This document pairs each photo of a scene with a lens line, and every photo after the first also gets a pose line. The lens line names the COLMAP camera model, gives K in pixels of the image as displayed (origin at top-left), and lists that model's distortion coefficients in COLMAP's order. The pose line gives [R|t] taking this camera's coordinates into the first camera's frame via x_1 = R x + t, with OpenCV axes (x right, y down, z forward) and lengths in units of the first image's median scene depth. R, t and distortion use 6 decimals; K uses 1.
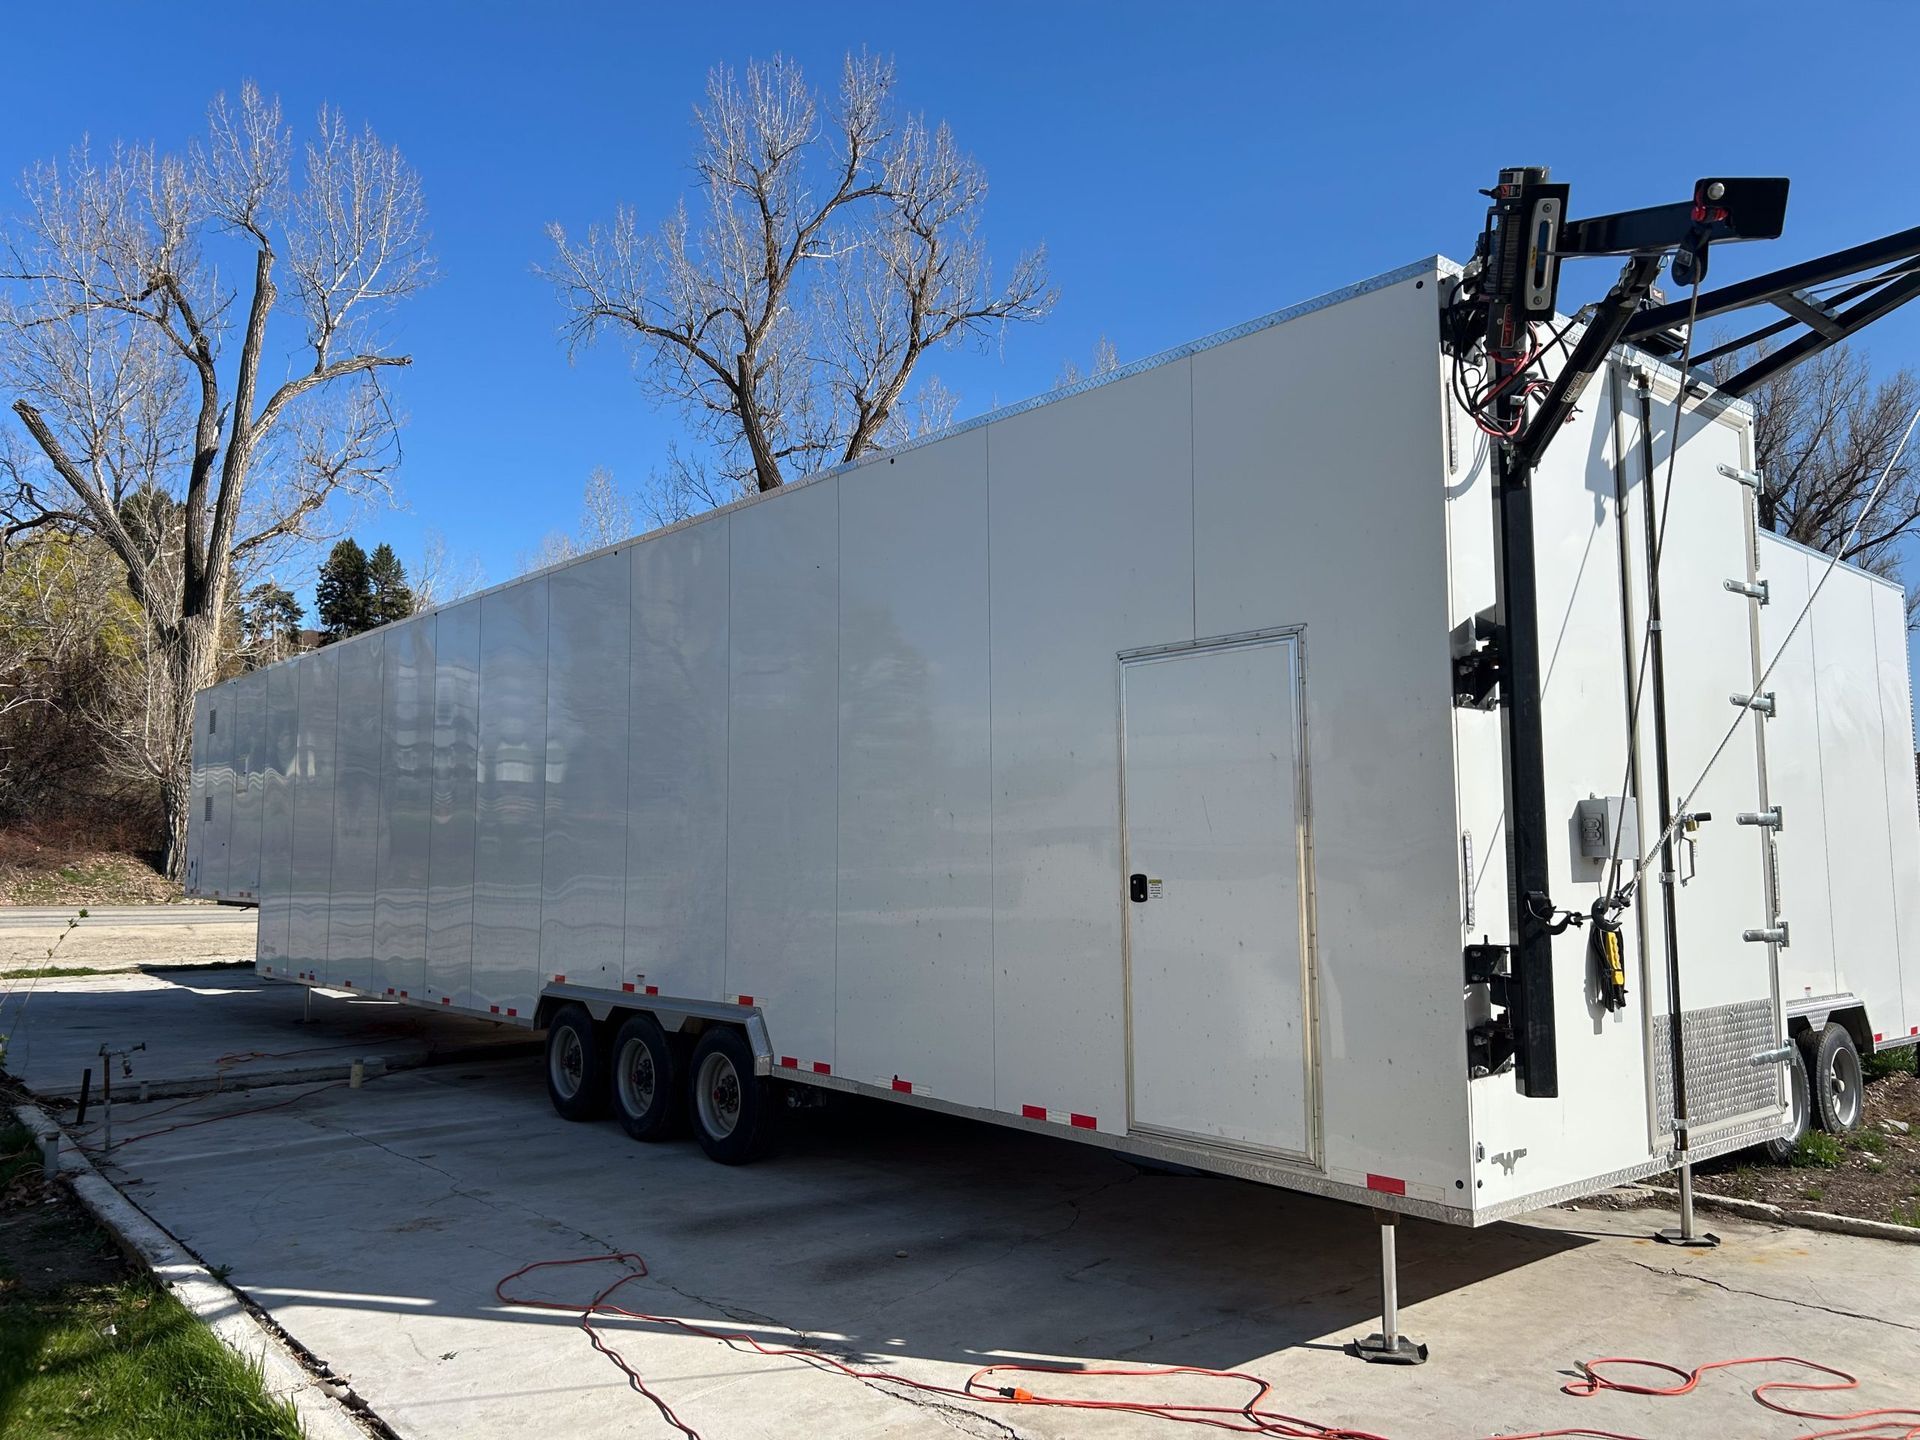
lens RADIAL K [[1450.8, 0, 960.0], [0, 1450.8, 720.0], [0, 0, 1]] dist [0.044869, -0.049658]
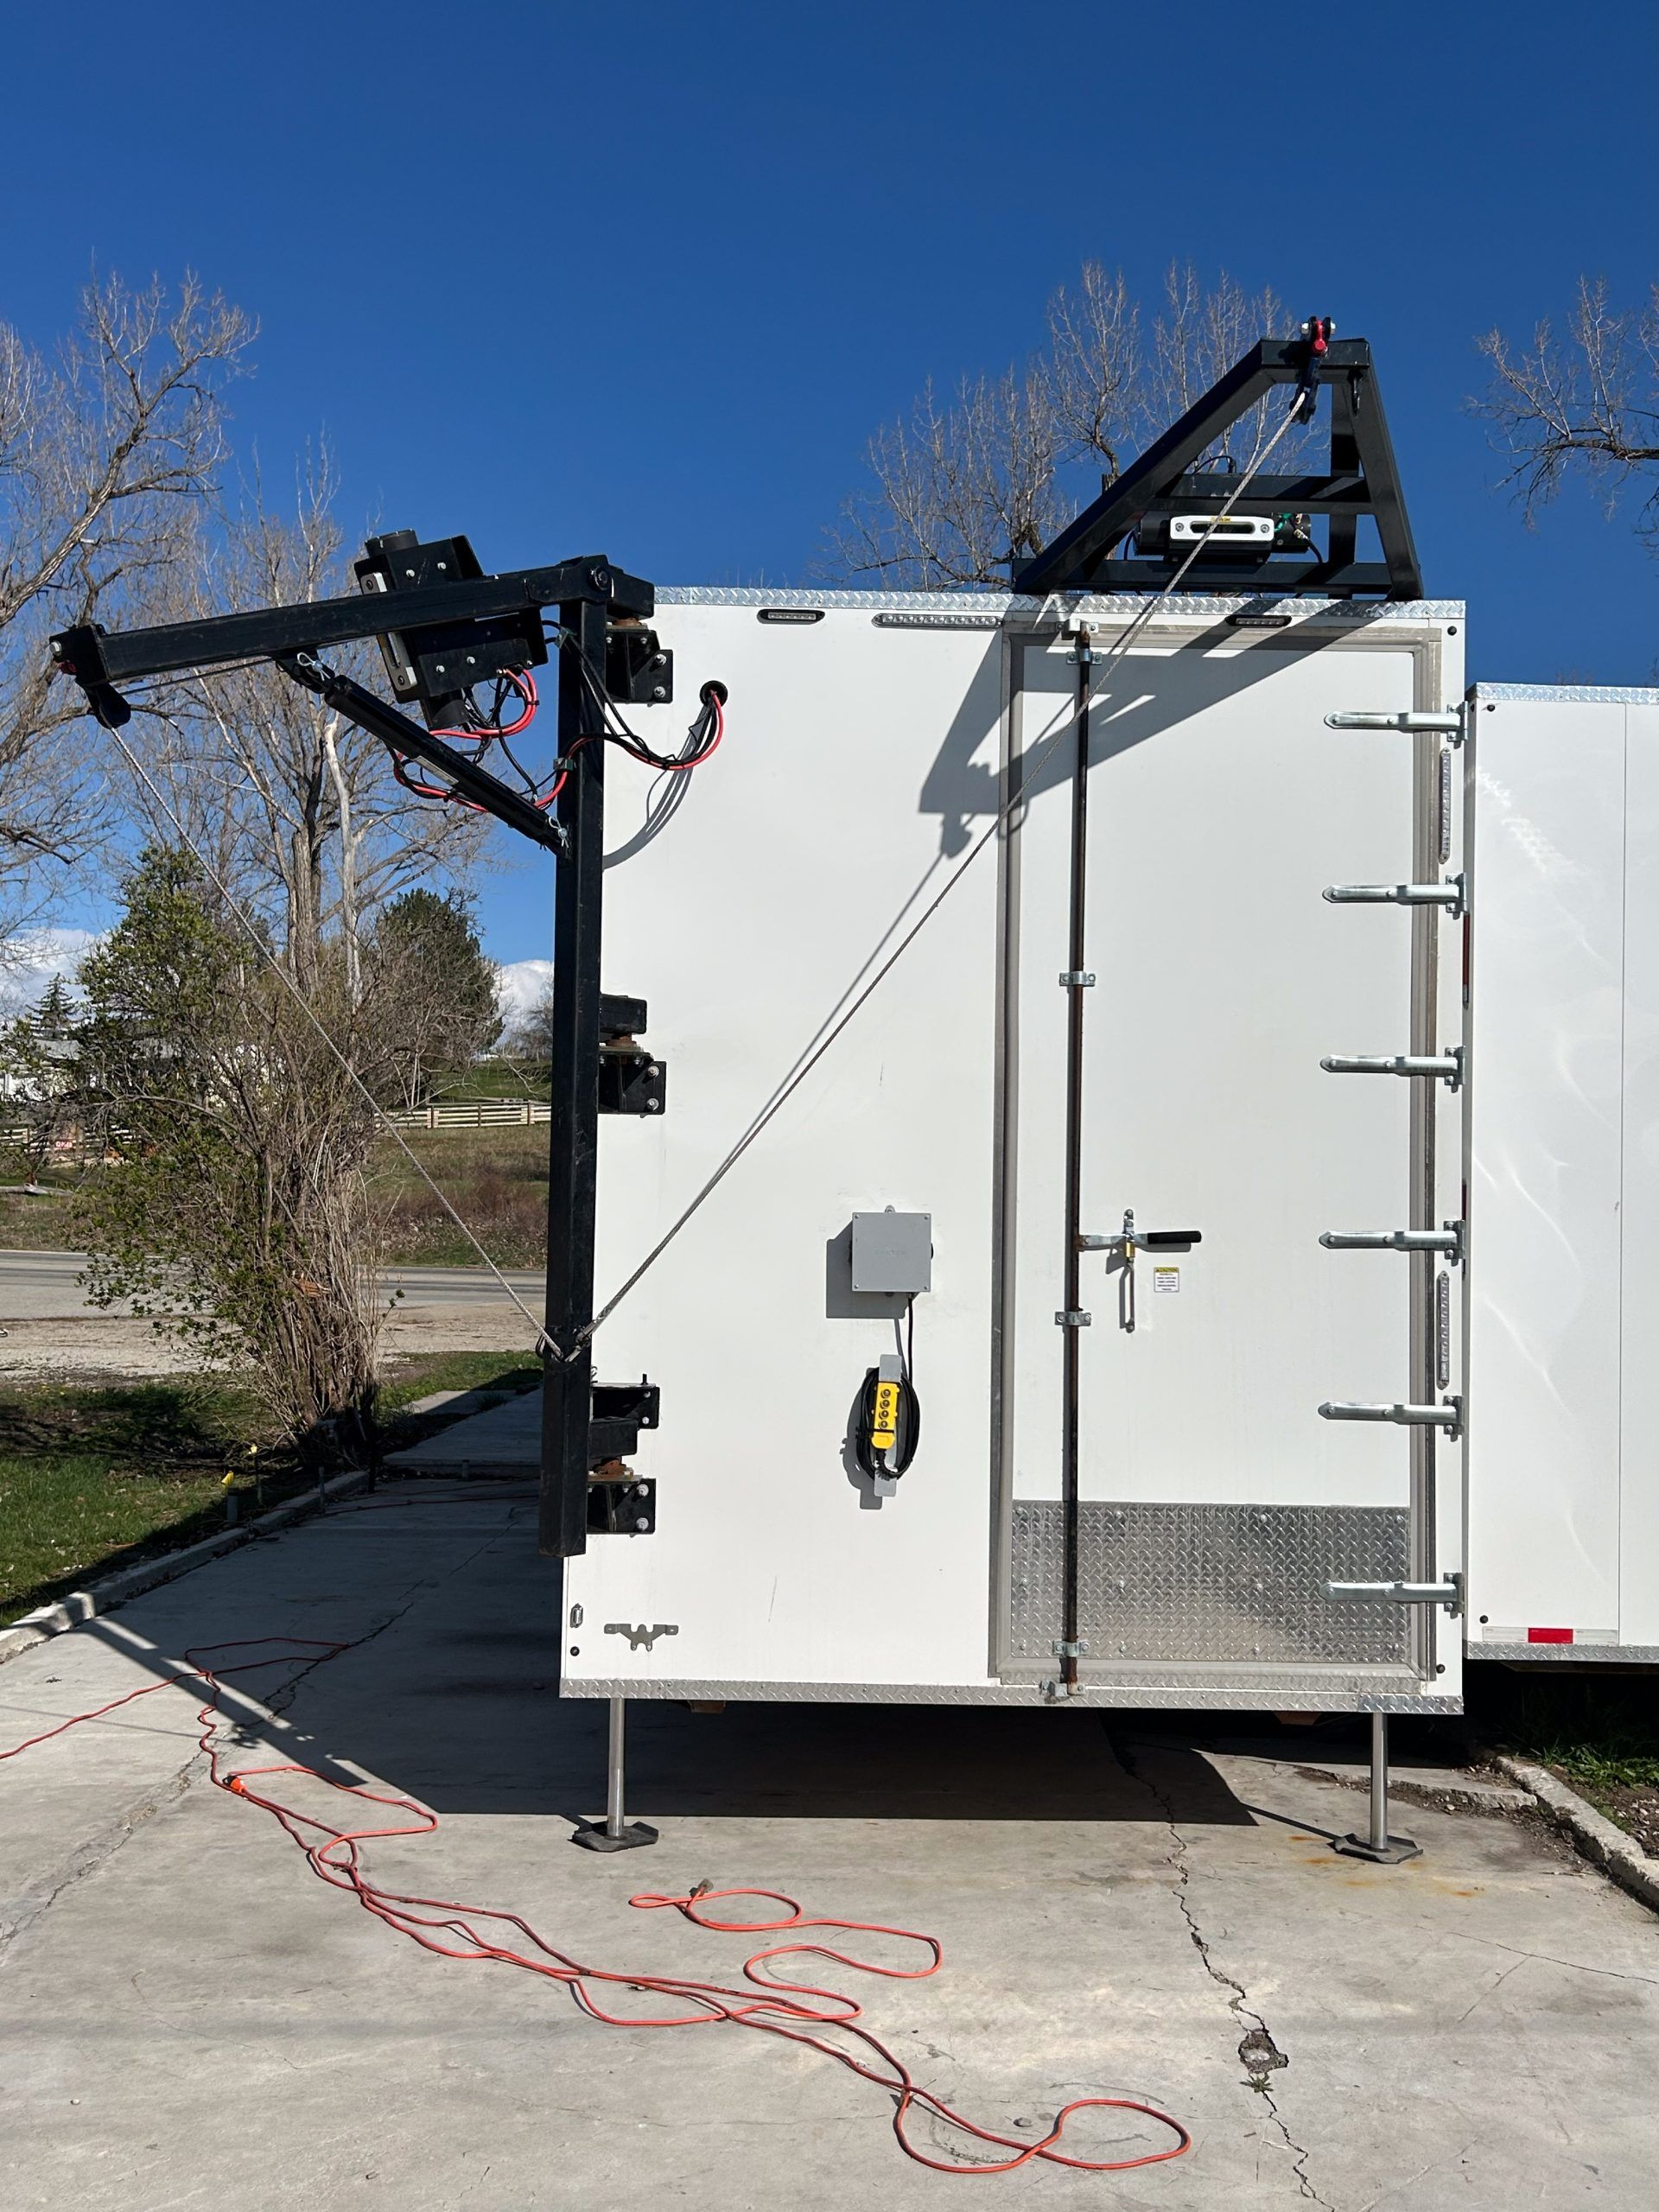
lens RADIAL K [[2077.0, 0, 839.0], [0, 2077.0, 1136.5], [0, 0, 1]] dist [0.113570, -0.273777]
pose [[0.765614, -0.013876, -0.643150, 1.068113], [0.044558, 0.998510, 0.031500, -0.023157], [0.641755, -0.052774, 0.765092, 0.119573]]
